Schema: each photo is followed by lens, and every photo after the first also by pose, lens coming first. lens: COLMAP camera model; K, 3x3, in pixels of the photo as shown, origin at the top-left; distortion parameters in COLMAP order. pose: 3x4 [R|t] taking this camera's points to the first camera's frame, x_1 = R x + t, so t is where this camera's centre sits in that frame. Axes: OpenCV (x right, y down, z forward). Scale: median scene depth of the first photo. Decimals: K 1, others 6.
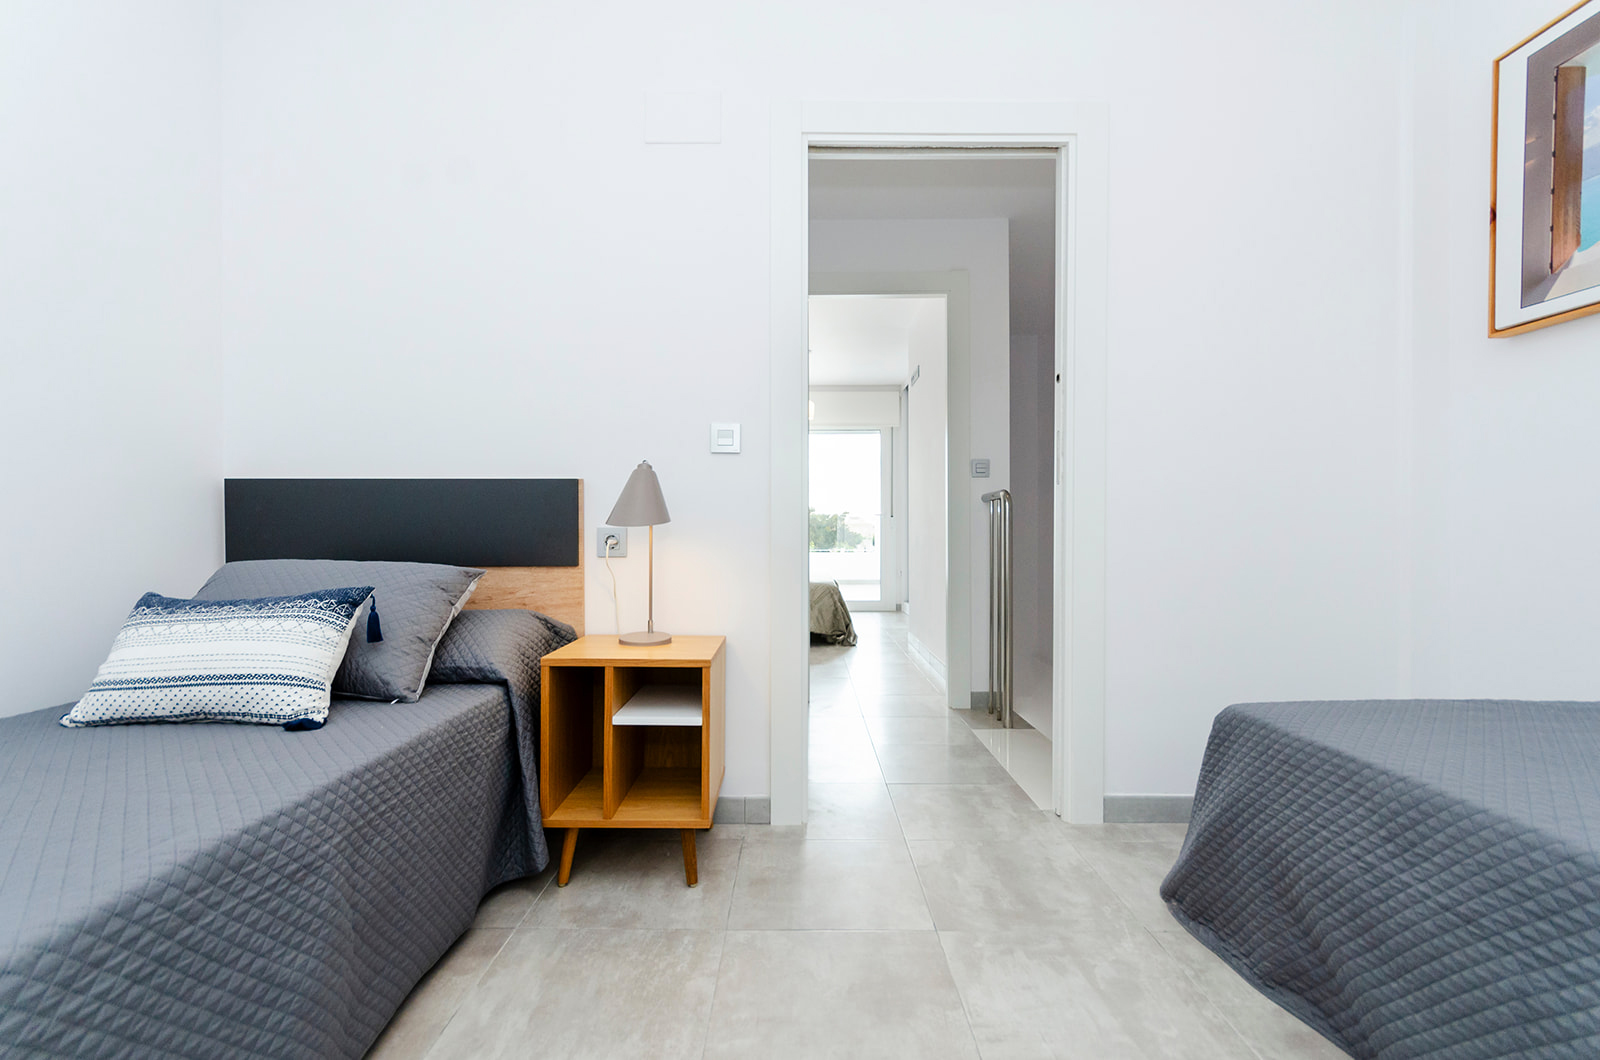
lens RADIAL K [[715.0, 0, 800.7], [0, 715.0, 527.8], [0, 0, 1]] dist [0.005614, -0.000264]
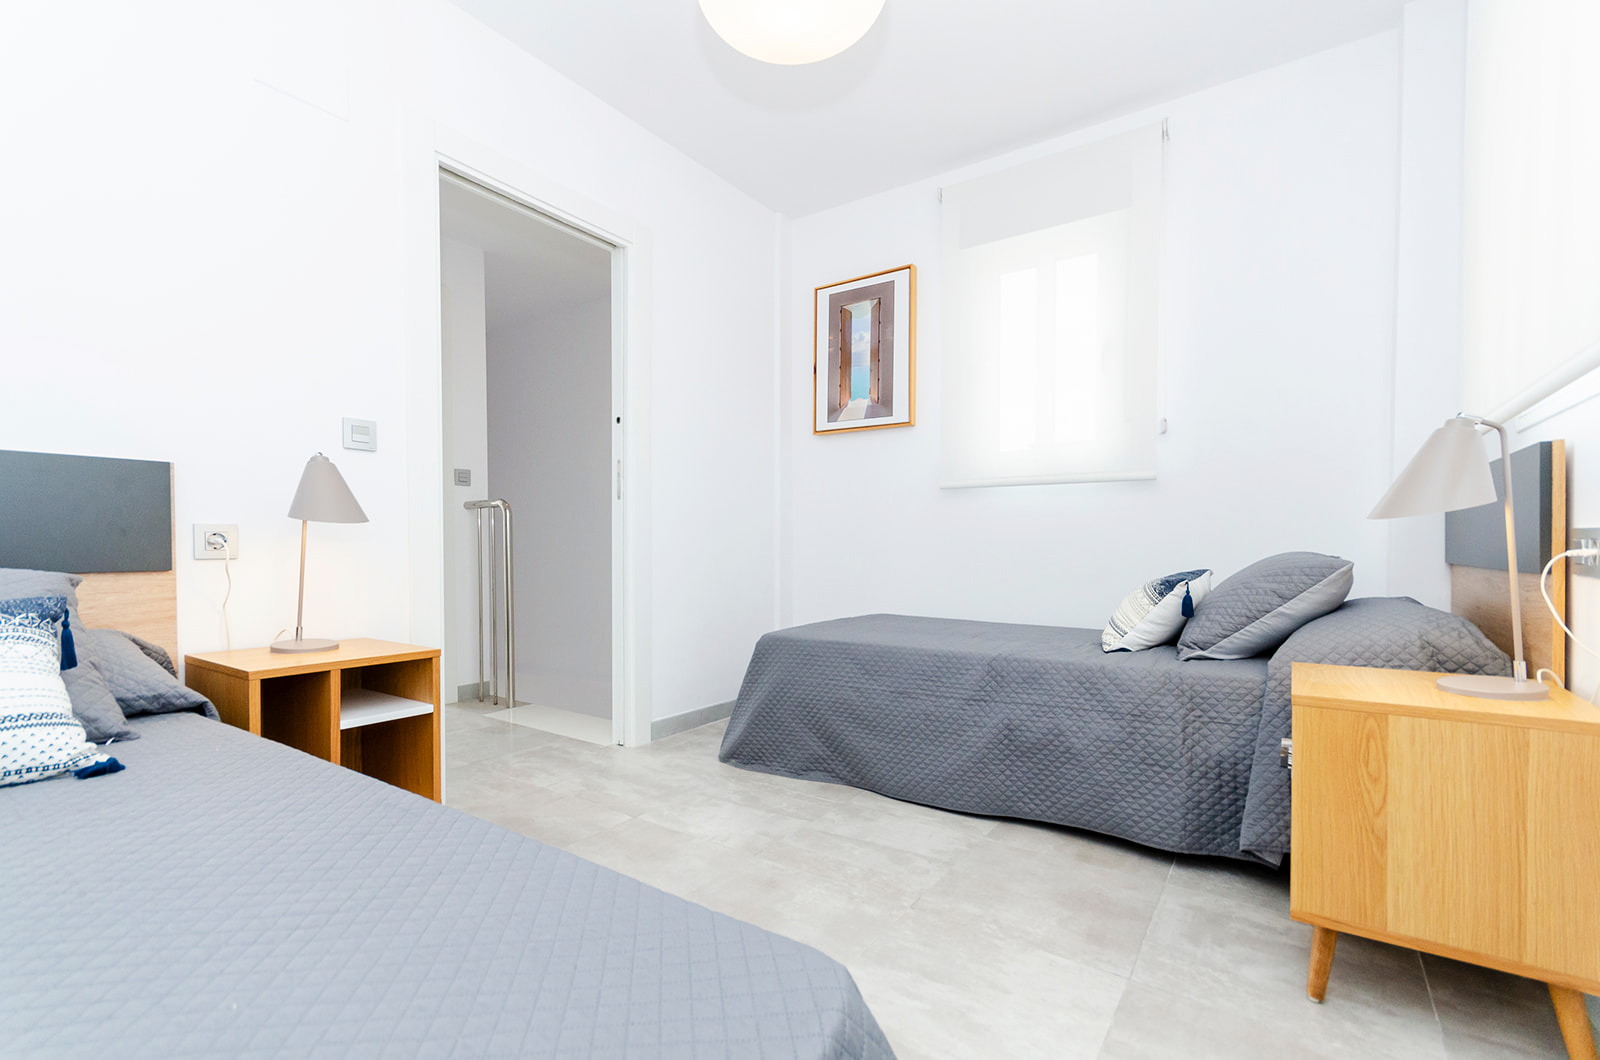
lens RADIAL K [[715.0, 0, 797.0], [0, 715.0, 545.4], [0, 0, 1]] dist [0.005614, -0.000264]
pose [[0.570754, -0.001203, 0.821121, -0.671808], [-0.006145, 0.999965, 0.005736, 0.018357], [-0.821098, -0.008319, 0.570726, -0.045143]]
